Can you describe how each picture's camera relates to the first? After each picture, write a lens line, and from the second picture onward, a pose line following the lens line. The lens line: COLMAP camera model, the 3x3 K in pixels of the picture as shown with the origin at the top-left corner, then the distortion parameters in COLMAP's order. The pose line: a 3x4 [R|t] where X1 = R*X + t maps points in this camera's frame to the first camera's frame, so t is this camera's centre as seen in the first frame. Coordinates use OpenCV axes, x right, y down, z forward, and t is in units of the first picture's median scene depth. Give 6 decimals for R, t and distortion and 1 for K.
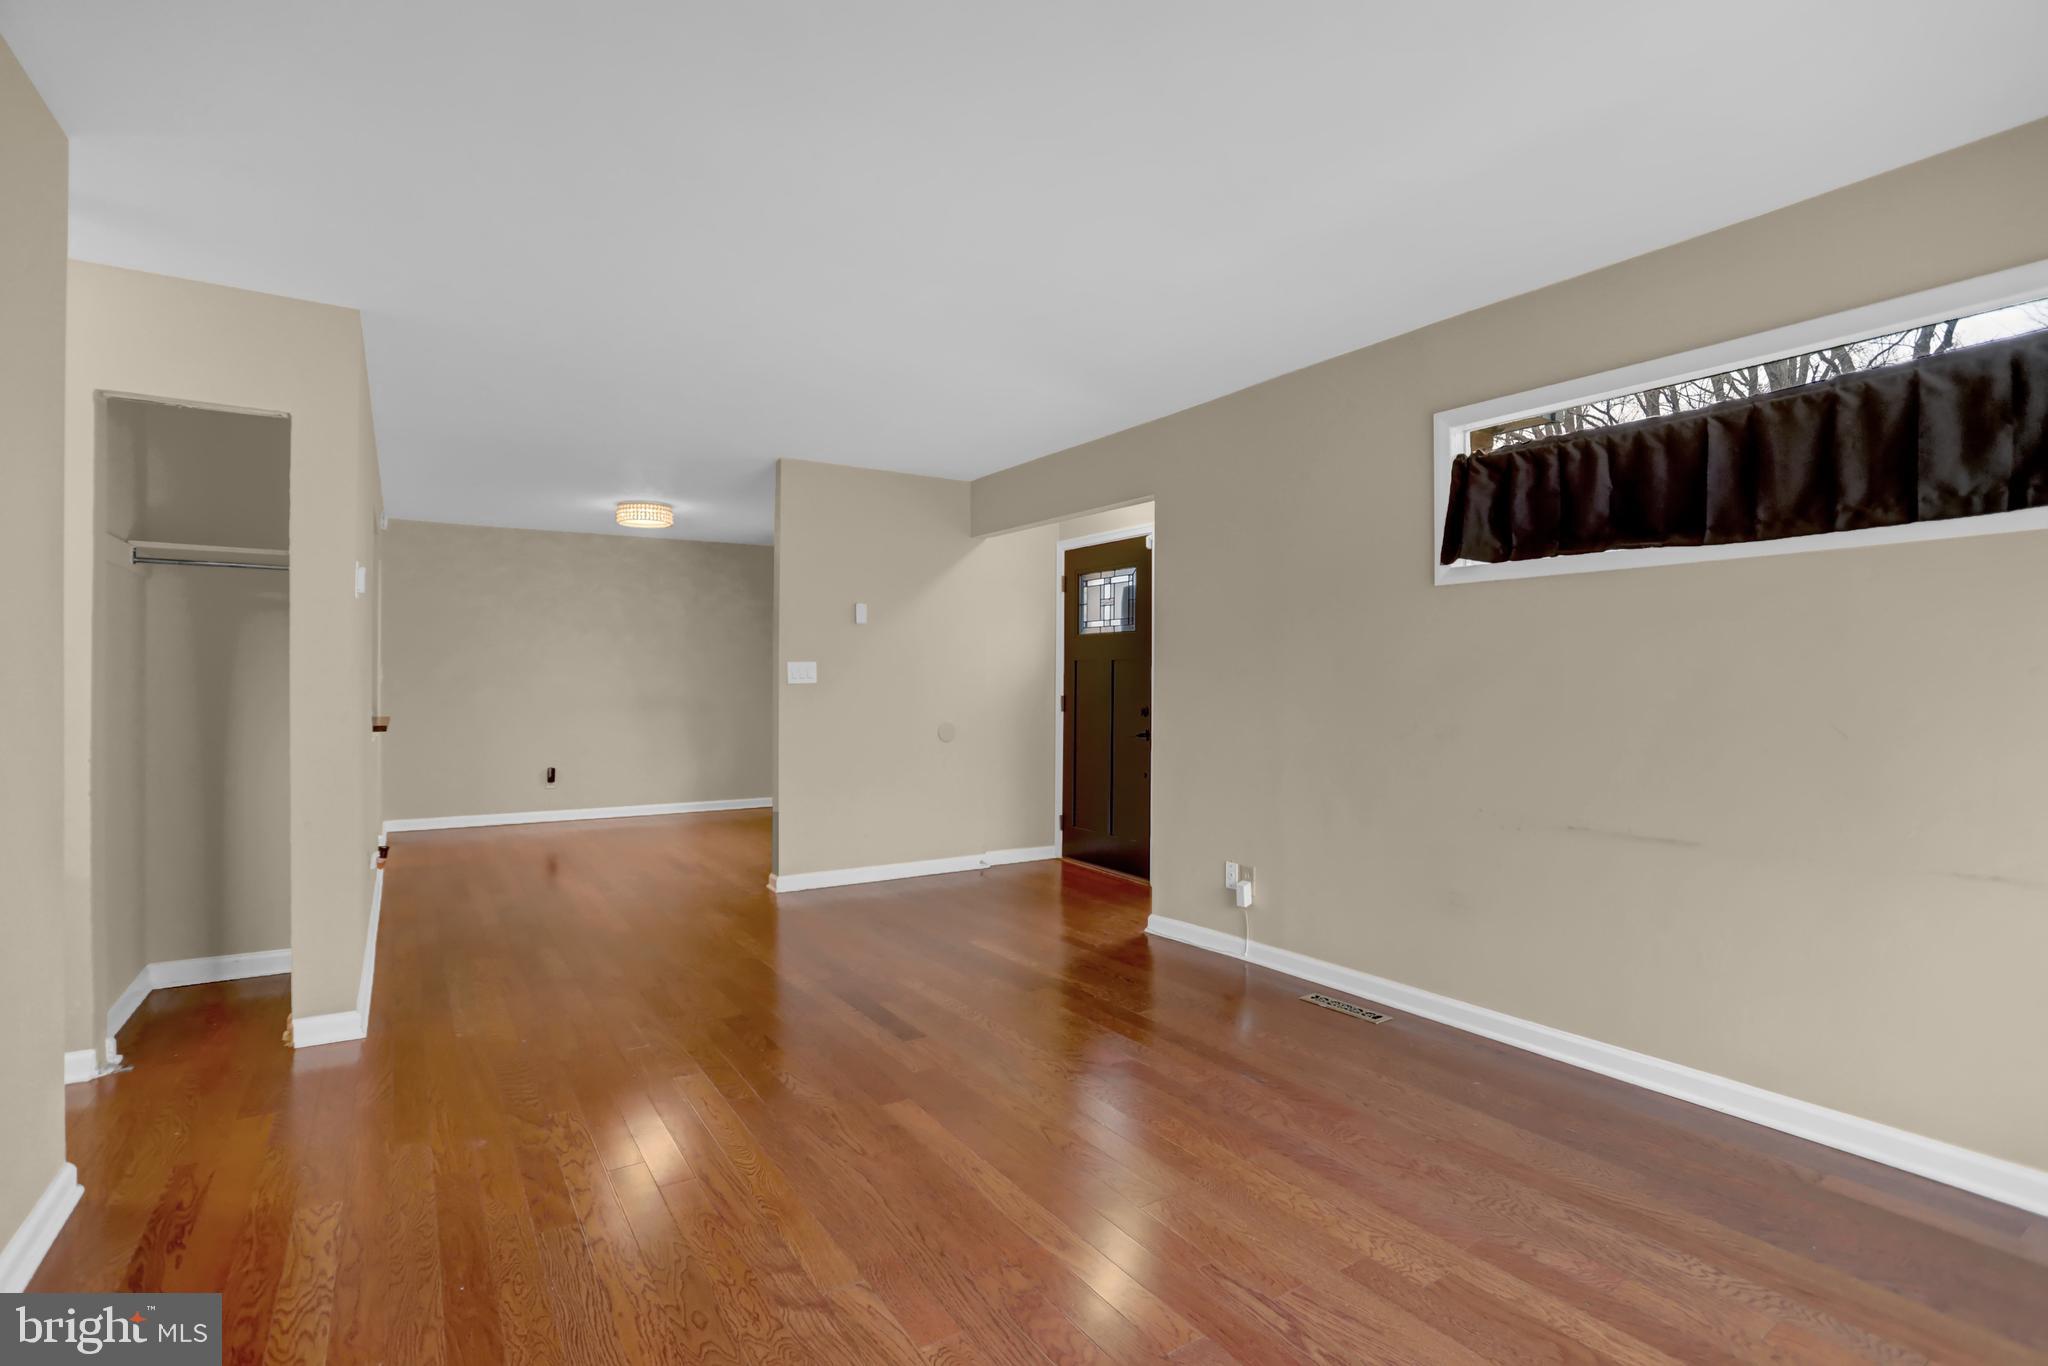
lens RADIAL K [[988.3, 0, 1029.8], [0, 988.3, 678.6], [0, 0, 1]] dist [-0.096301, 0.048454]
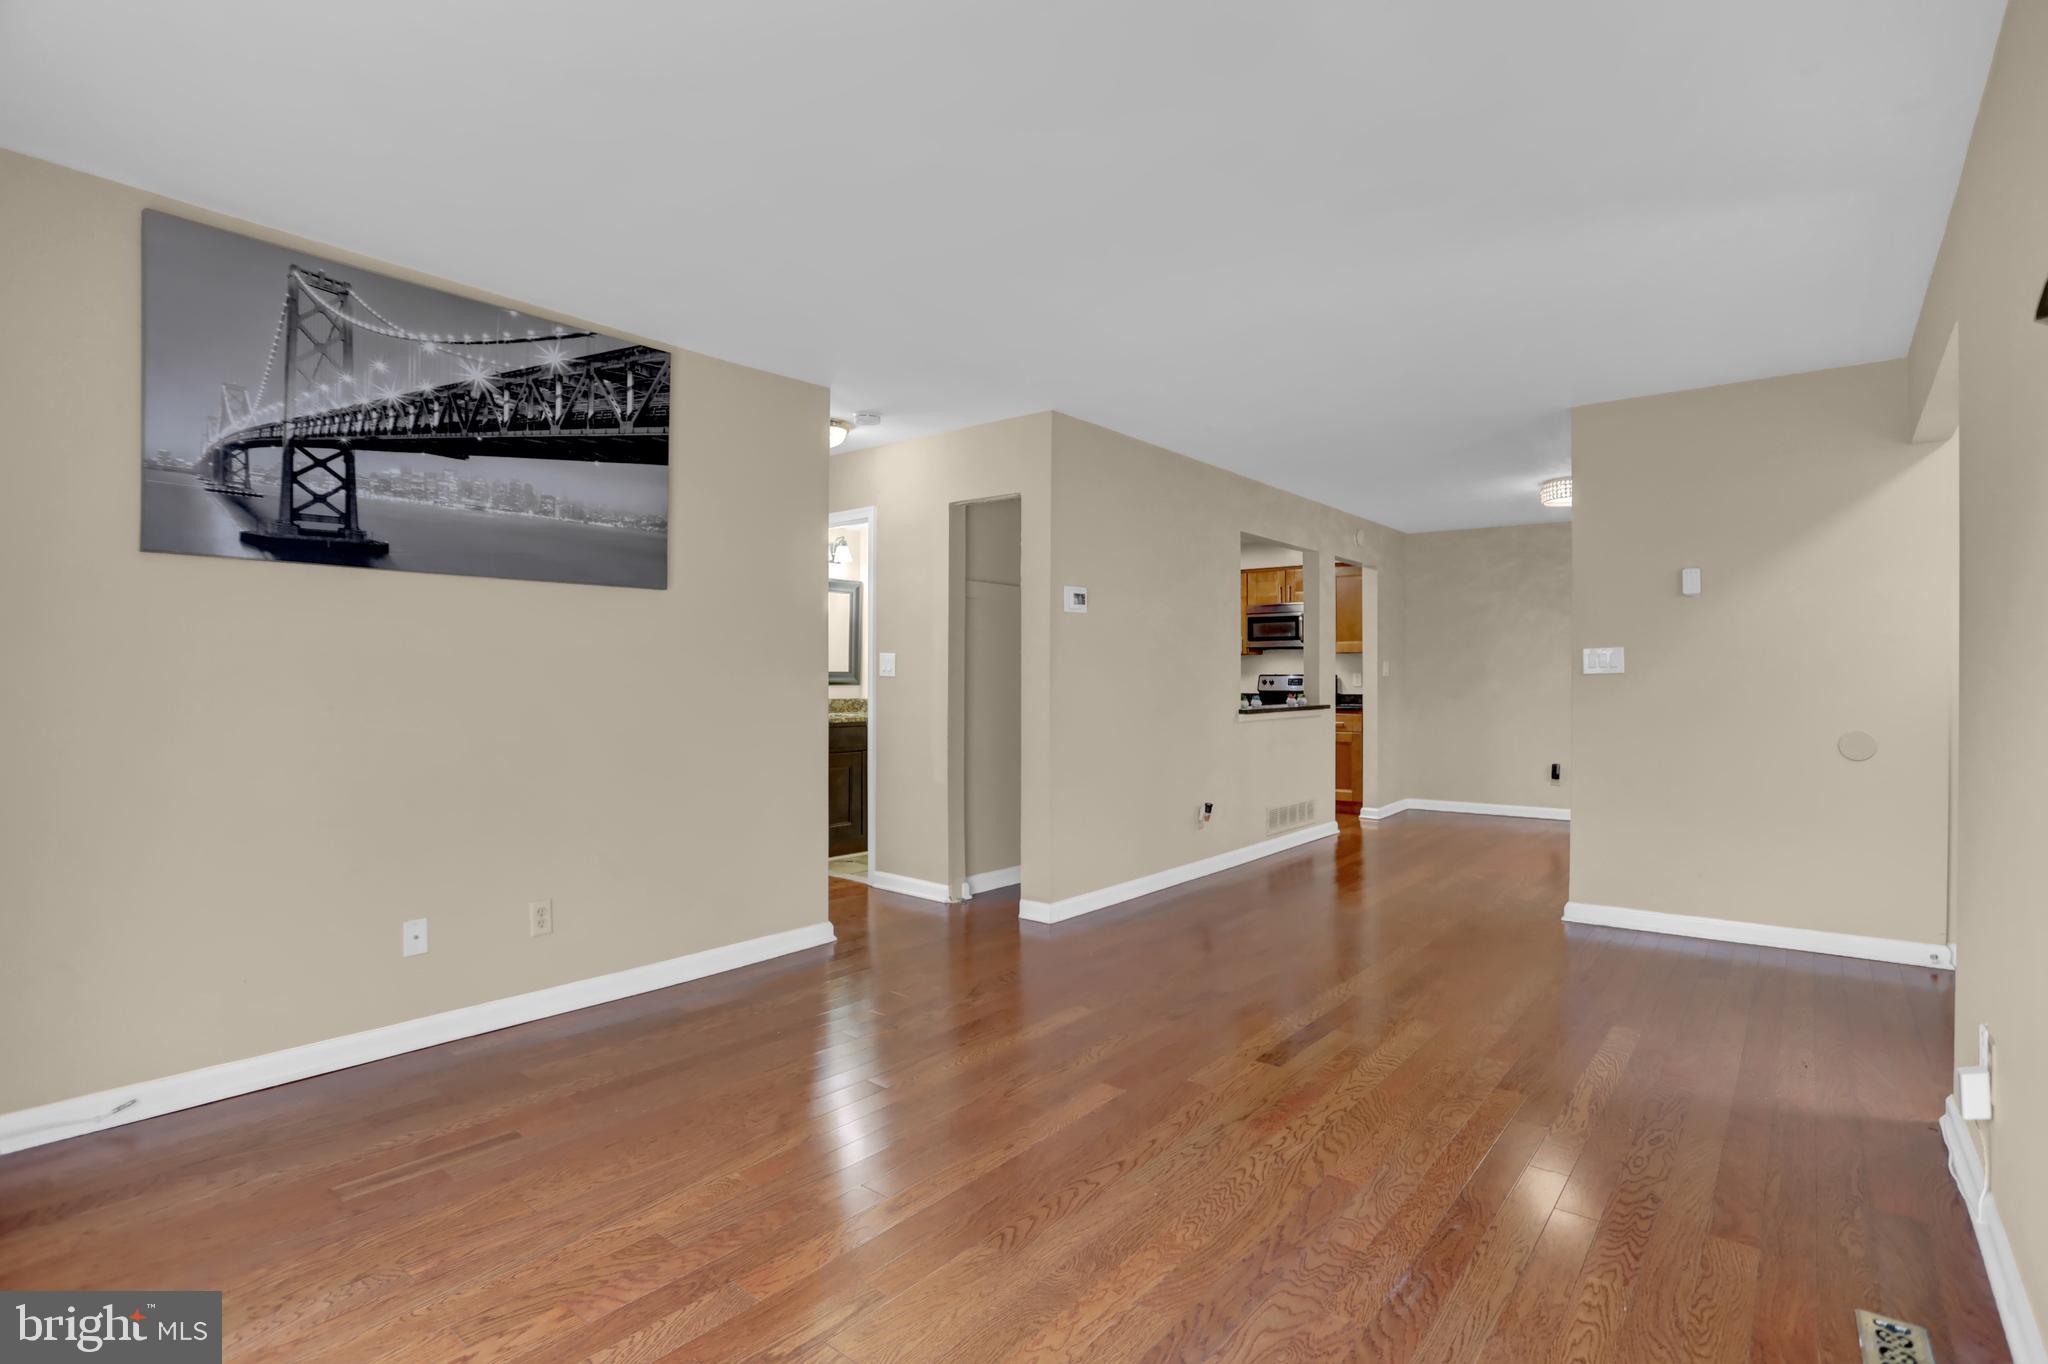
lens RADIAL K [[988.3, 0, 1029.8], [0, 988.3, 677.6], [0, 0, 1]] dist [-0.096301, 0.048454]
pose [[0.302376, -0.002381, -0.953186, 0.359391], [0.003509, 0.999993, -0.001384, 0.007077], [0.953182, -0.002926, 0.302383, 0.279454]]
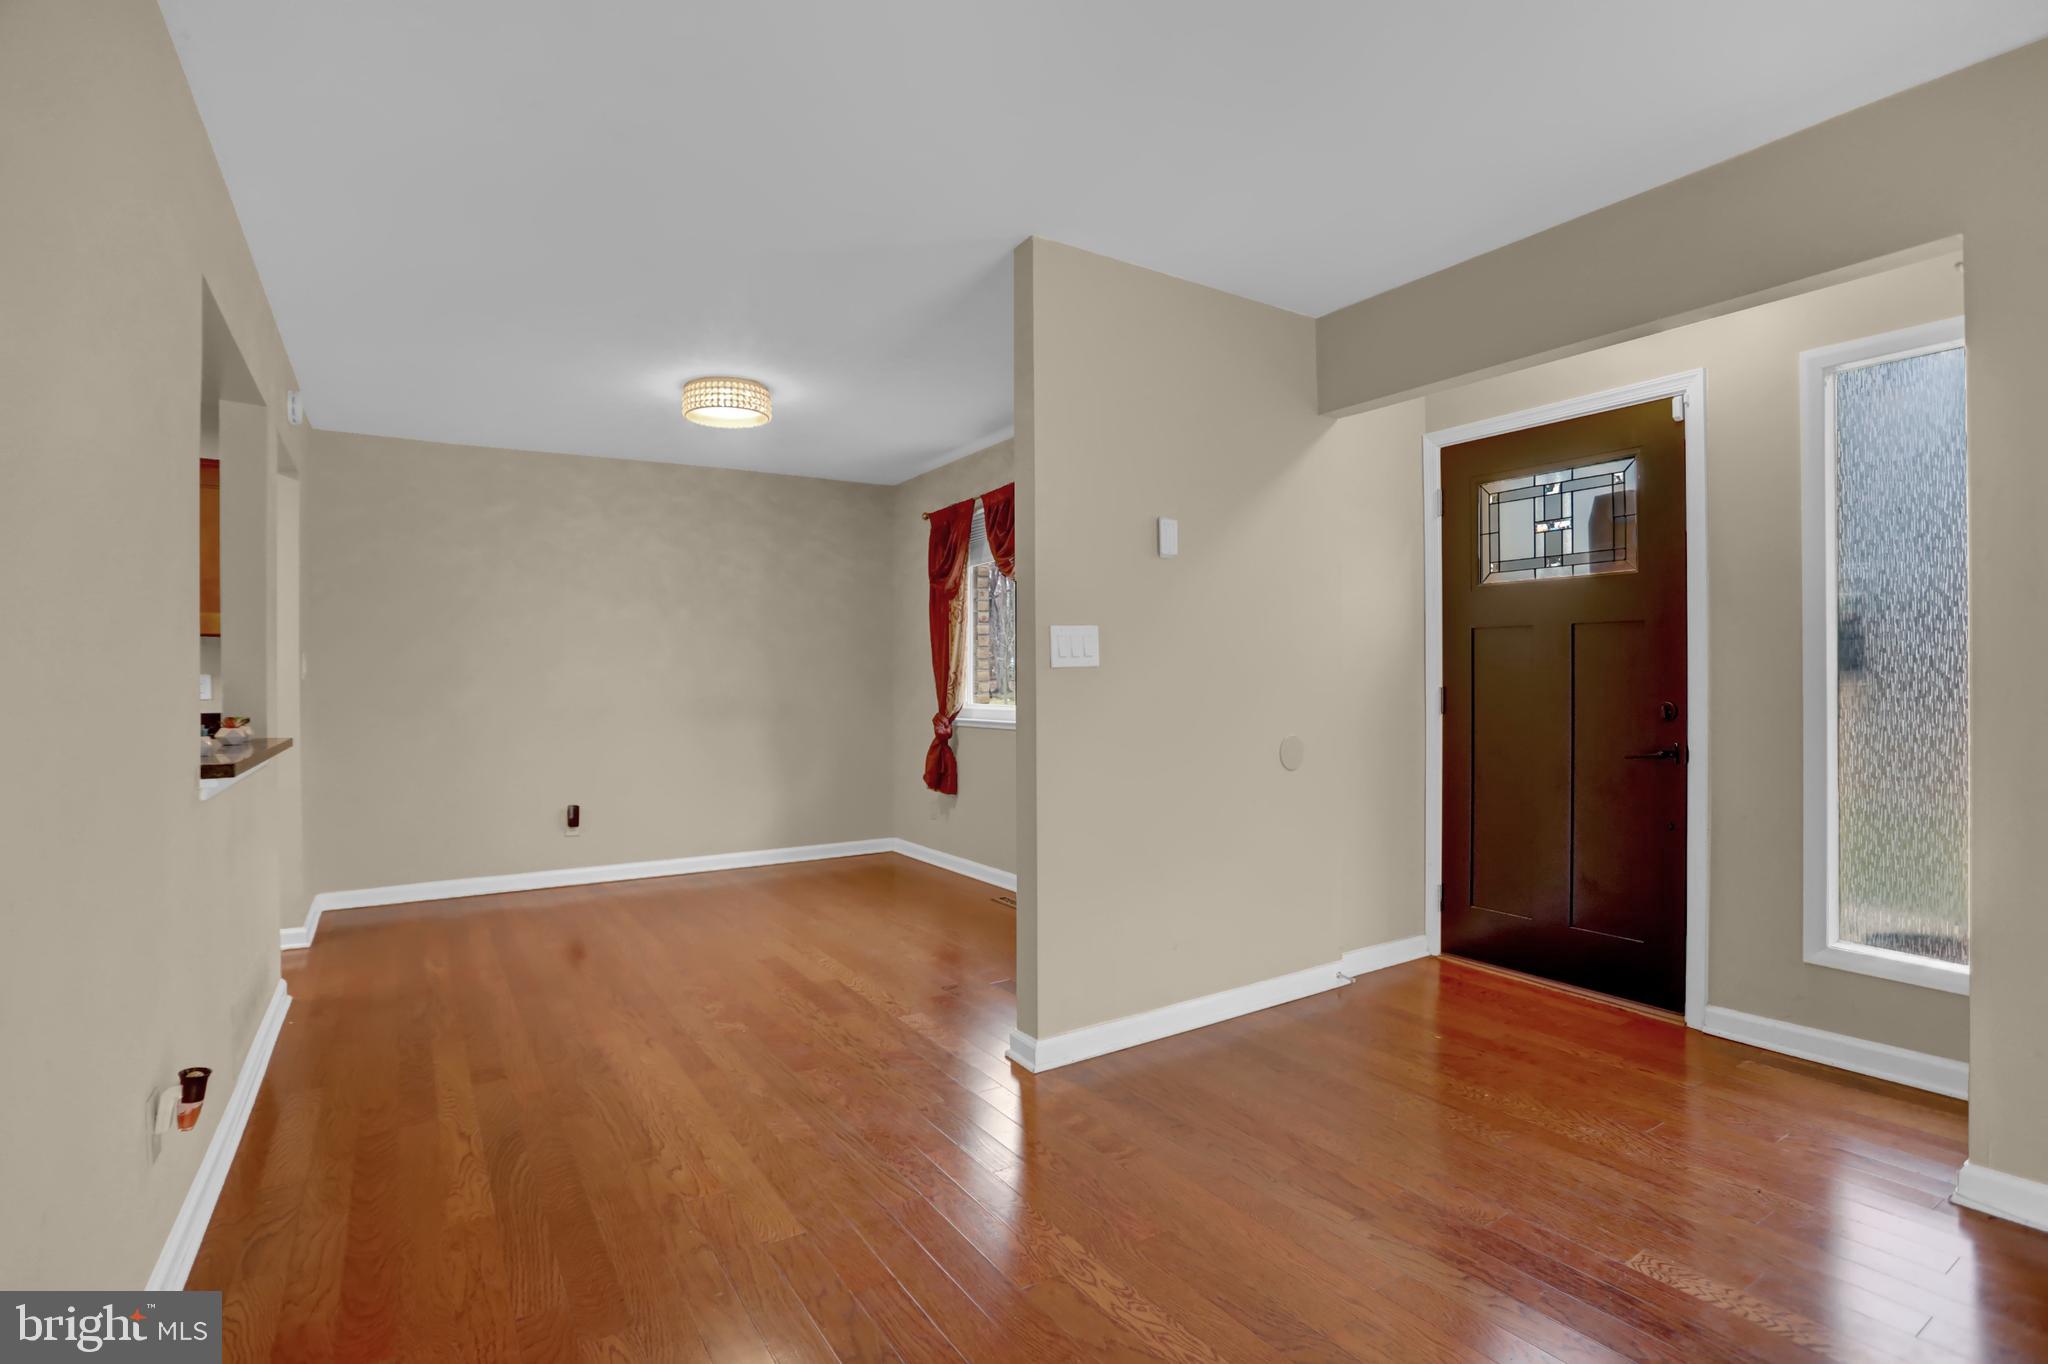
lens RADIAL K [[988.3, 0, 1029.8], [0, 988.3, 677.6], [0, 0, 1]] dist [-0.096301, 0.048454]
pose [[0.999940, -0.010640, -0.002725, -0.235839], [0.010639, 0.999943, -0.000367, 0.009777], [0.002729, 0.000338, 0.999996, 0.442442]]
